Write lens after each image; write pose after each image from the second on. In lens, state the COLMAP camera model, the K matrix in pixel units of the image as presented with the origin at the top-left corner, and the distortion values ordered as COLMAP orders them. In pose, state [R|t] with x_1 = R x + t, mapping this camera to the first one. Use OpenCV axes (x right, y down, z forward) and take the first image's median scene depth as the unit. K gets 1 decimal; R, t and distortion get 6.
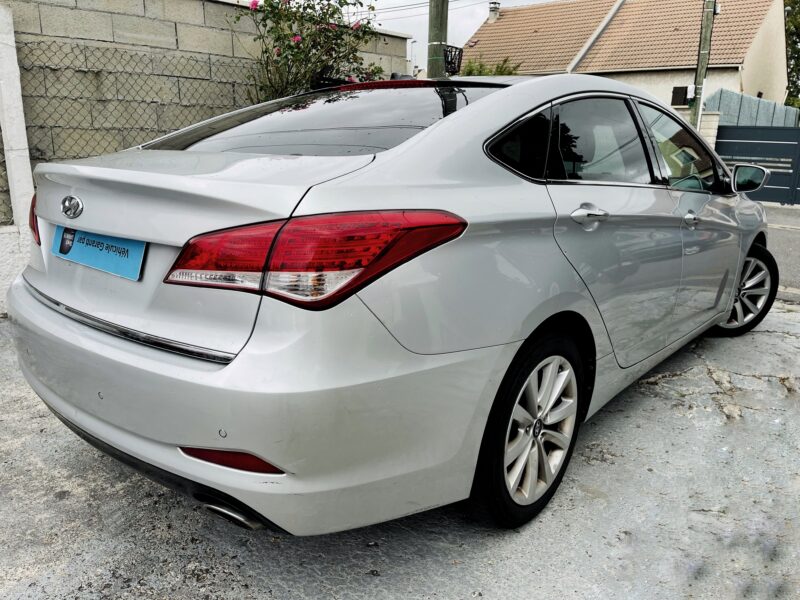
lens RADIAL K [[631.8, 0, 395.8], [0, 631.8, 281.6], [0, 0, 1]] dist [0.041301, -0.079847]
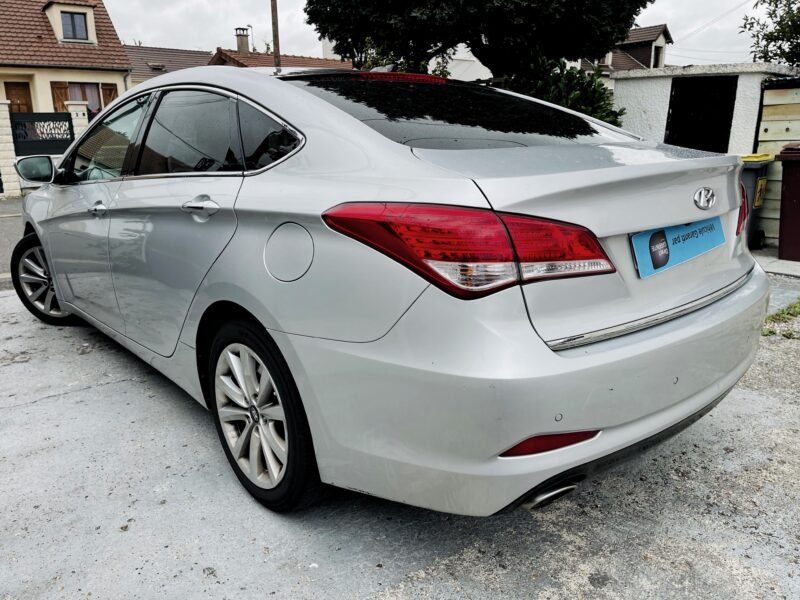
lens RADIAL K [[612.9, 0, 400.0], [0, 612.9, 300.0], [0, 0, 1]] dist [0.081885, -0.118836]
pose [[0.126468, -0.290024, 0.948626, -1.375529], [0.238771, 0.937088, 0.254664, -0.302288], [-0.962805, 0.194298, 0.187761, 1.163852]]
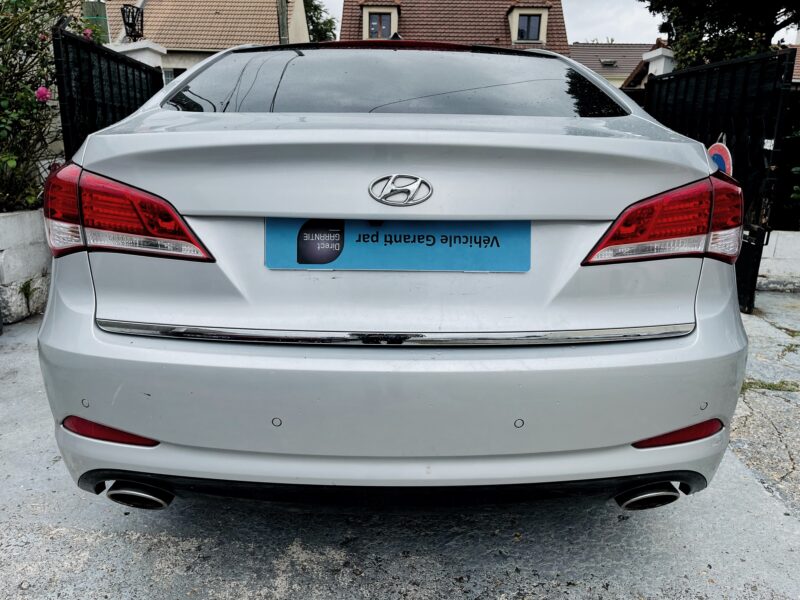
lens RADIAL K [[612.9, 0, 400.0], [0, 612.9, 300.0], [0, 0, 1]] dist [0.081885, -0.118836]
pose [[0.749151, -0.195731, 0.632821, -0.839188], [0.158999, 0.980551, 0.115057, -0.069257], [-0.643034, 0.014423, 0.765702, 0.414724]]
